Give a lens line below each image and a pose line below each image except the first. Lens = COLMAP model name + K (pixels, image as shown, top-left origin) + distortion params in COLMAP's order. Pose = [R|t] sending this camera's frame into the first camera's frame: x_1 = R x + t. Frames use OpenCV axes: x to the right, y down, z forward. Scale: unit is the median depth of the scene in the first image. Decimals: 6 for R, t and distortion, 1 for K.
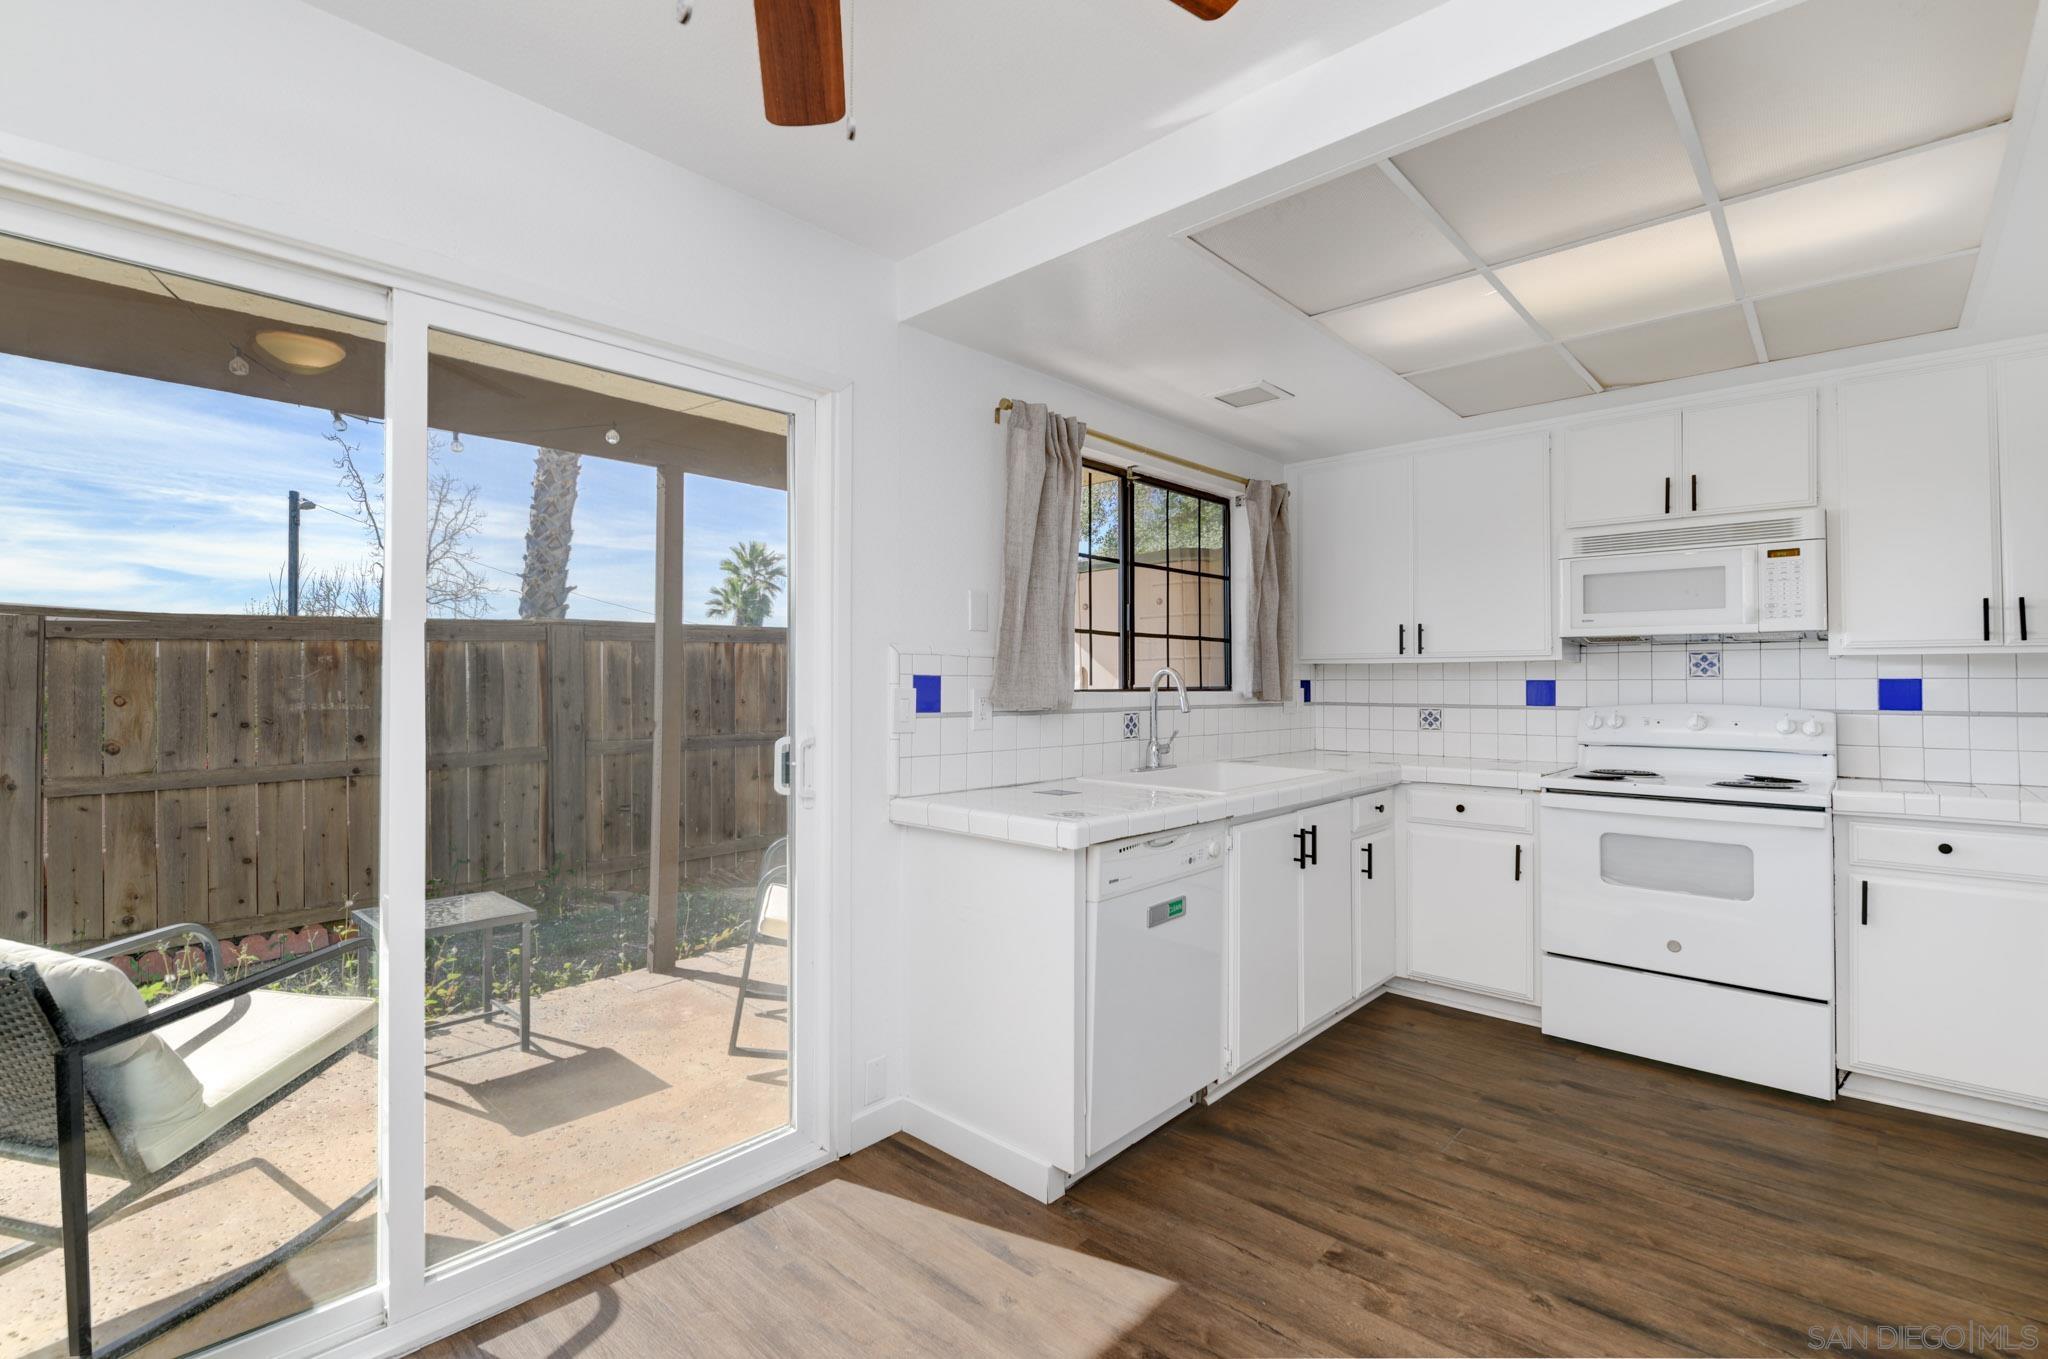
lens RADIAL K [[924.9, 0, 1007.8], [0, 924.9, 664.8], [0, 0, 1]] dist [0.005121, -0.007414]
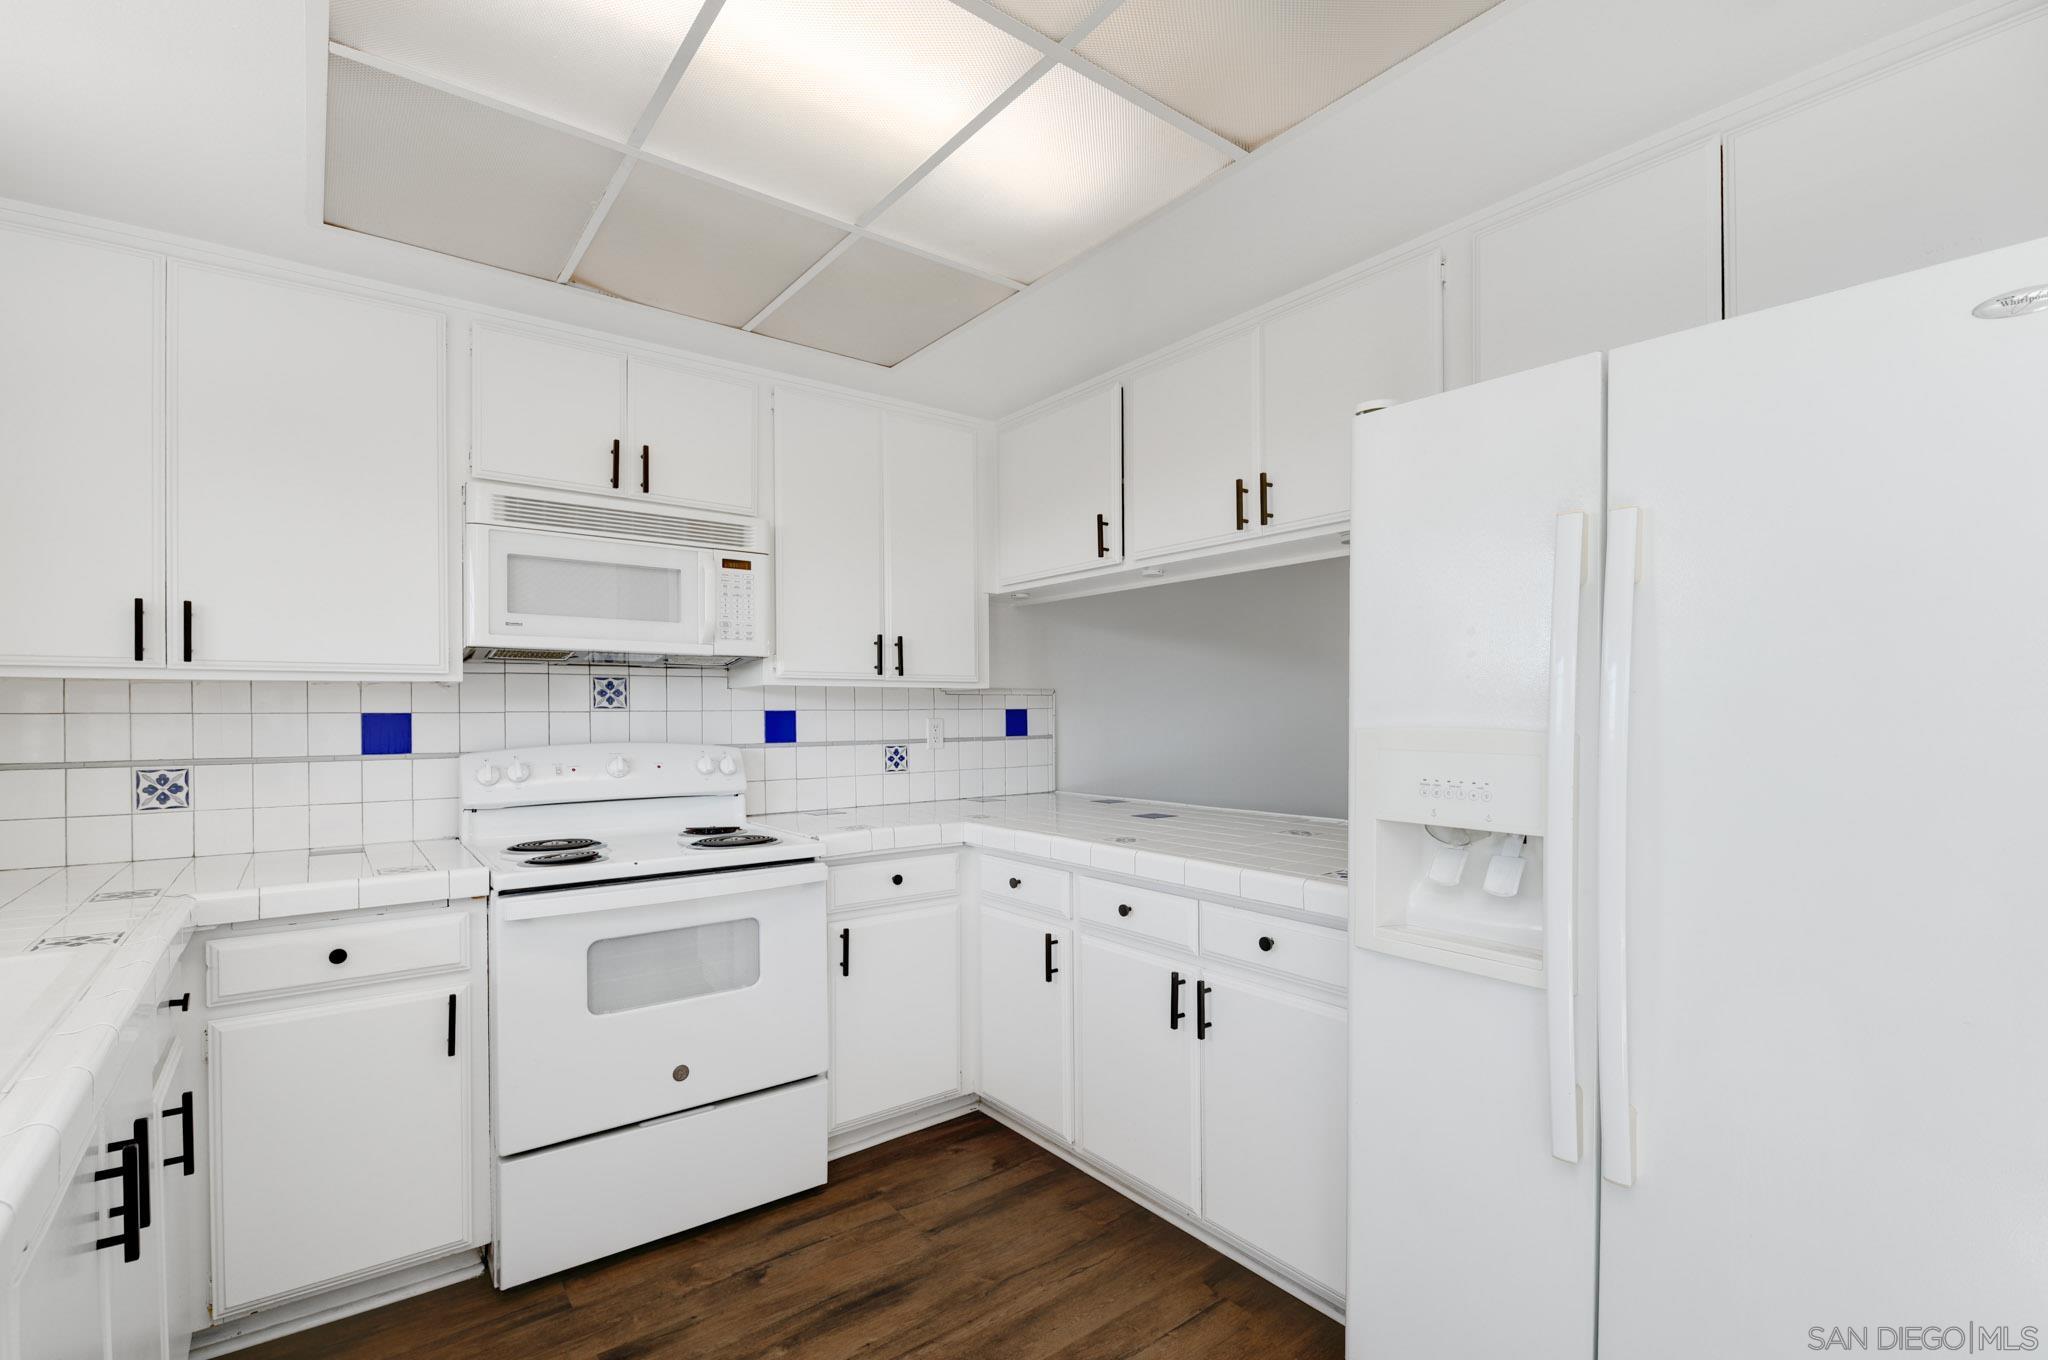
lens RADIAL K [[924.9, 0, 976.8], [0, 924.9, 714.6], [0, 0, 1]] dist [0.005121, -0.007414]
pose [[0.163632, -0.007508, 0.986493, 0.028058], [-0.016532, 0.999810, 0.010351, 0.005432], [-0.986383, -0.018002, 0.163477, 0.601606]]
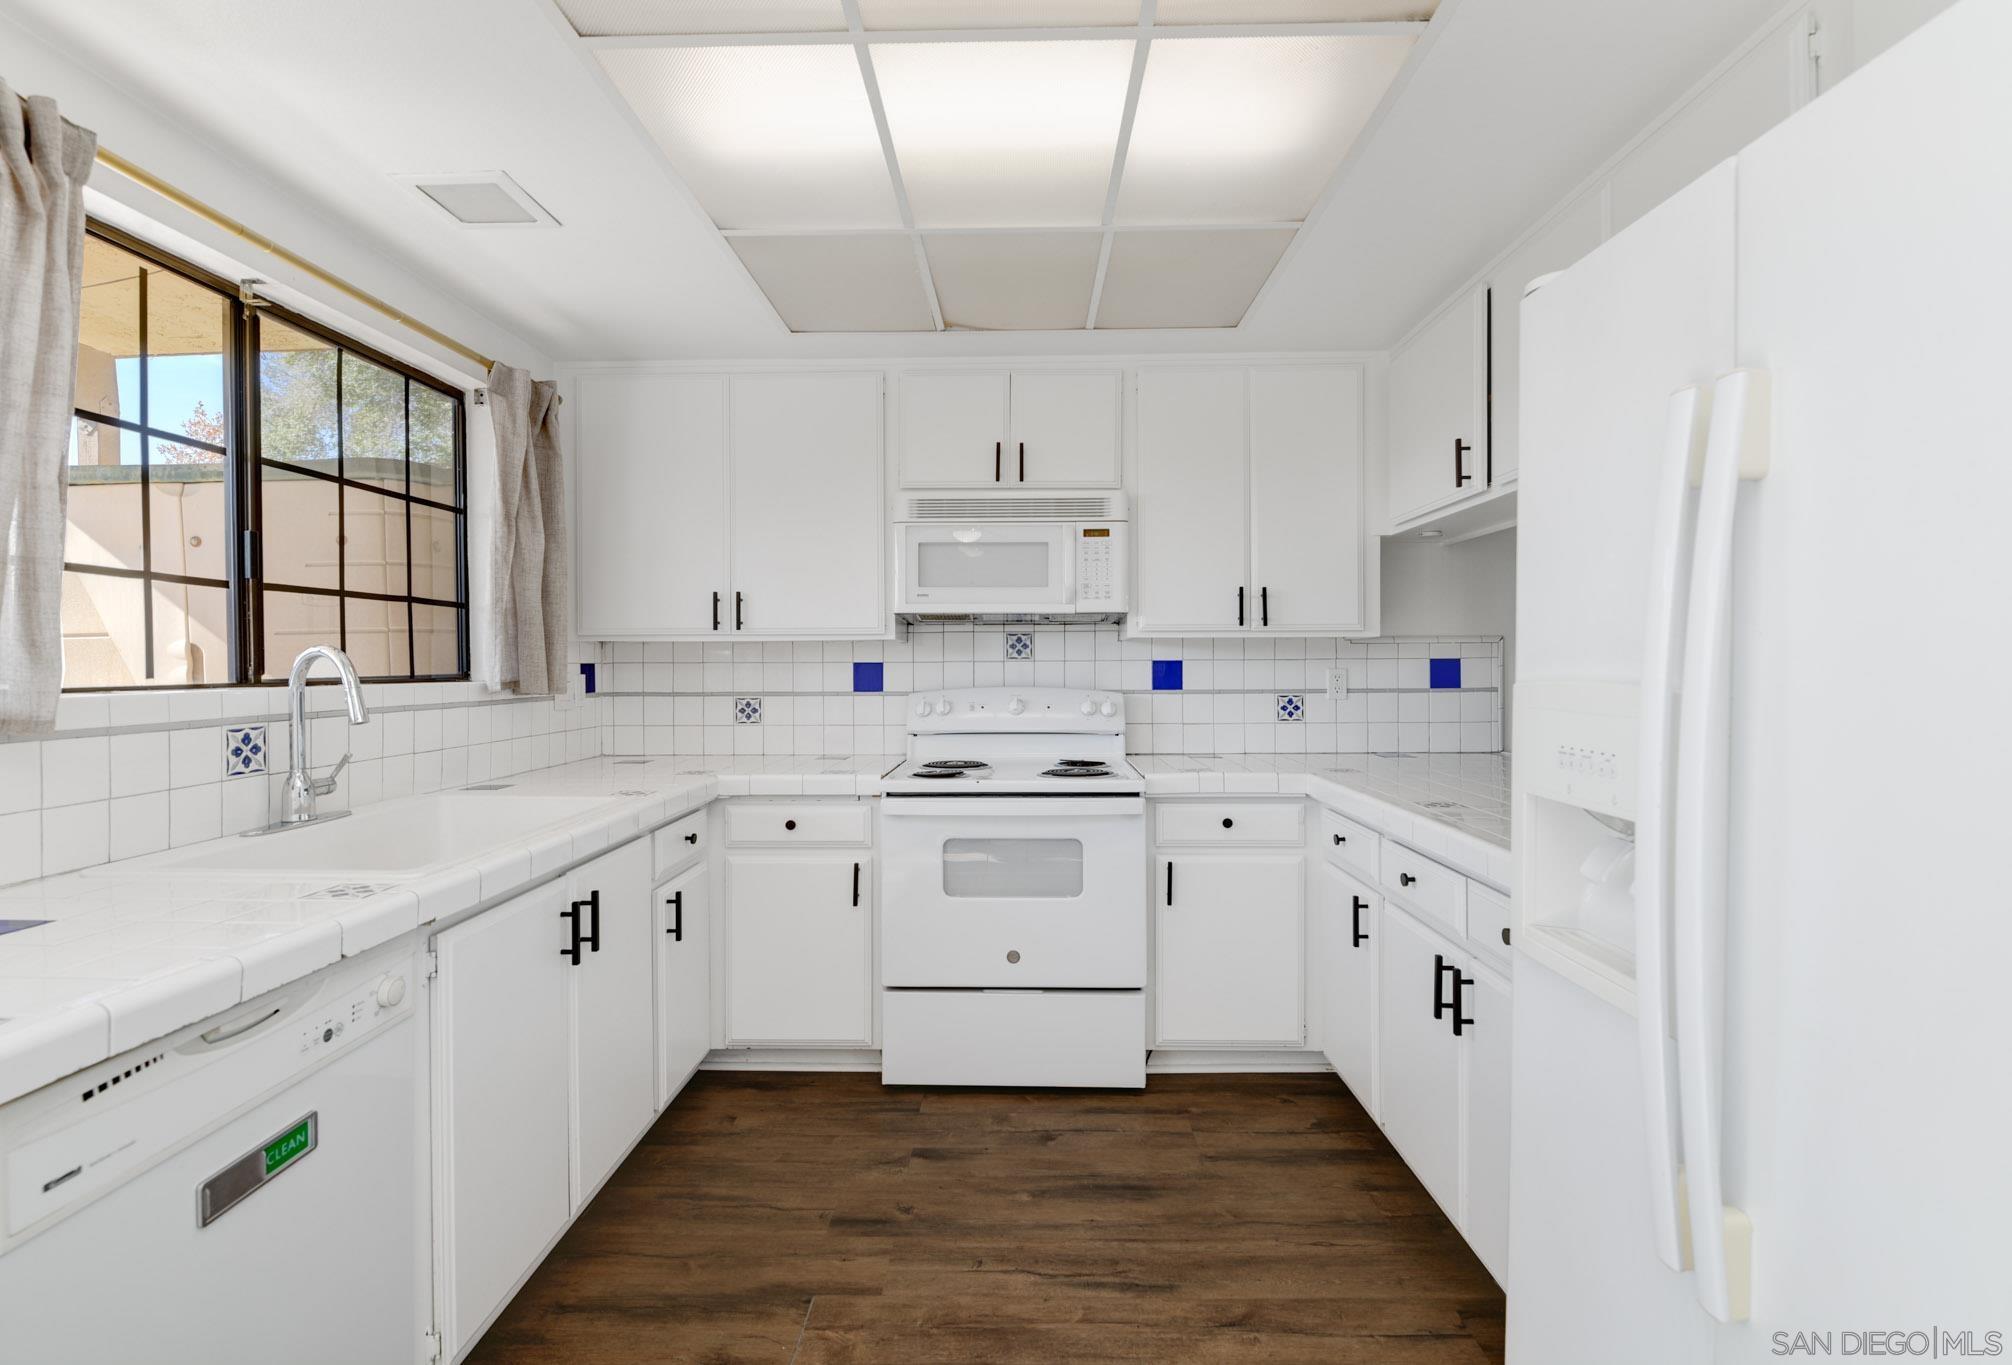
lens RADIAL K [[897.8, 0, 1012.8], [0, 897.8, 673.8], [0, 0, 1]] dist [0.002464, -0.002872]
pose [[0.736460, -0.014289, 0.676330, 0.120053], [-0.008105, 0.999519, 0.029943, 0.000872], [-0.676432, -0.027534, 0.735990, 0.334415]]
